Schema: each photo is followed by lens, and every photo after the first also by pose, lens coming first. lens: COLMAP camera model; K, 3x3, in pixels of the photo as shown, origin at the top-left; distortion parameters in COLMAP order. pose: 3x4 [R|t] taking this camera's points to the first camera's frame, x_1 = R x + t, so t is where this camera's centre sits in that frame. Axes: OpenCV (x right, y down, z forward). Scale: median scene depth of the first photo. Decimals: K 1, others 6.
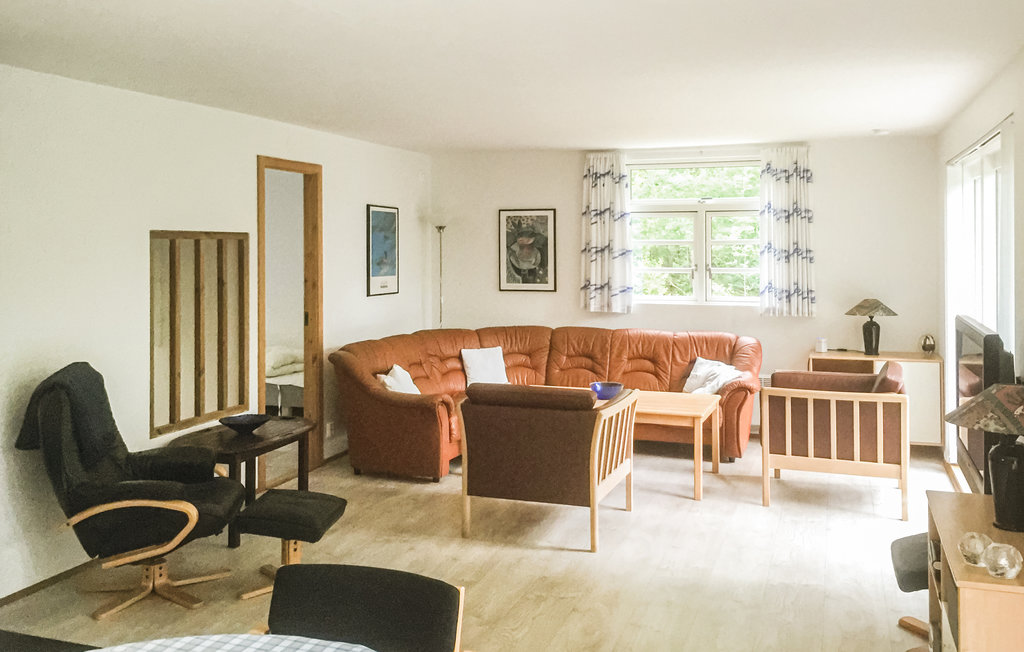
lens RADIAL K [[907.6, 0, 513.5], [0, 907.6, 241.4], [0, 0, 1]] dist [0.012424, -0.001823]
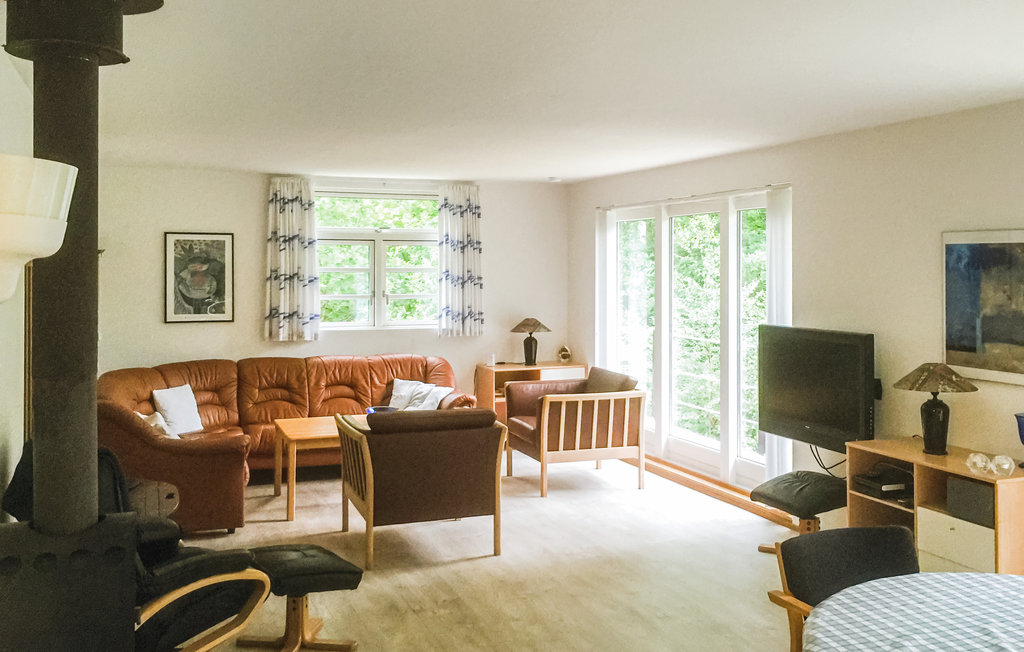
lens RADIAL K [[934.3, 0, 510.8], [0, 934.3, 264.9], [0, 0, 1]] dist [0.035989, -0.000459]
pose [[0.755886, 0.007092, 0.654664, -0.383746], [-0.006515, 0.999973, -0.003311, -0.002190], [-0.654670, -0.001762, 0.755912, 0.083034]]
